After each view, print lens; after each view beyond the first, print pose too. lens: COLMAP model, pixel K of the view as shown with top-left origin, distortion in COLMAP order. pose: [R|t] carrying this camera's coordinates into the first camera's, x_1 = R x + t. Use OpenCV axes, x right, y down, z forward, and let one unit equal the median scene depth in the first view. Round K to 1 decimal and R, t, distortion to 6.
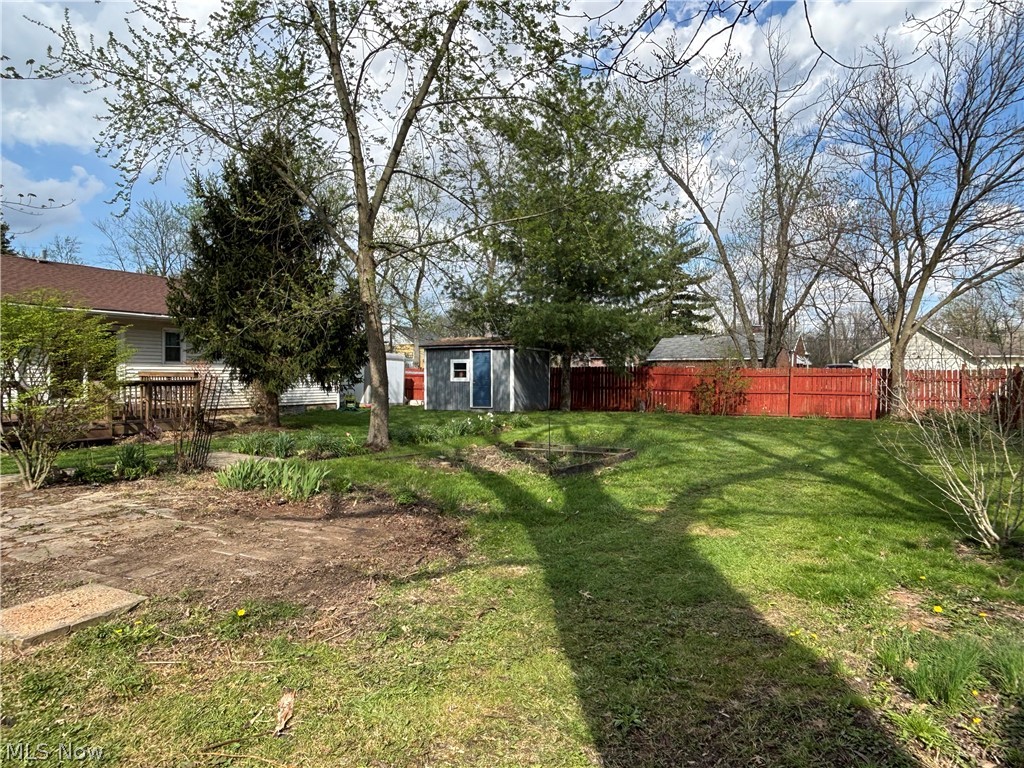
lens RADIAL K [[660.2, 0, 512.0], [0, 660.2, 384.0], [0, 0, 1]] dist [-0.005693, -0.005481]
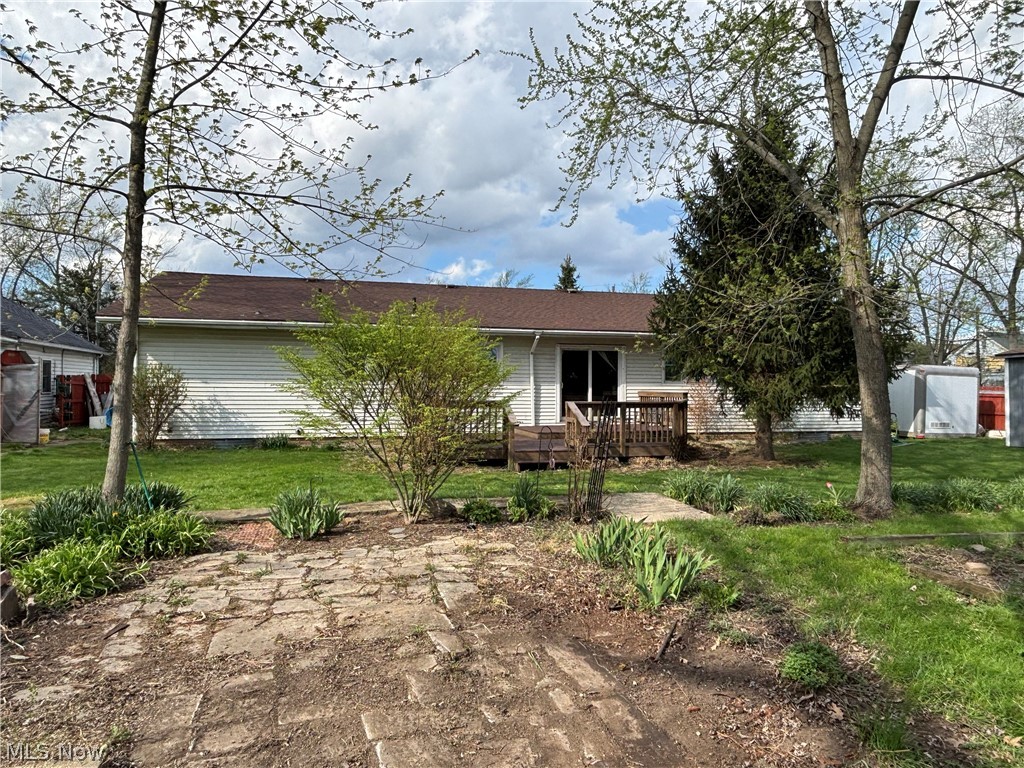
lens RADIAL K [[660.2, 0, 512.0], [0, 660.2, 384.0], [0, 0, 1]] dist [-0.005693, -0.005481]
pose [[0.690140, -0.007338, -0.723639, 0.014973], [-0.012997, 0.999662, -0.022532, -0.006326], [0.723559, 0.024955, 0.689811, 0.205603]]
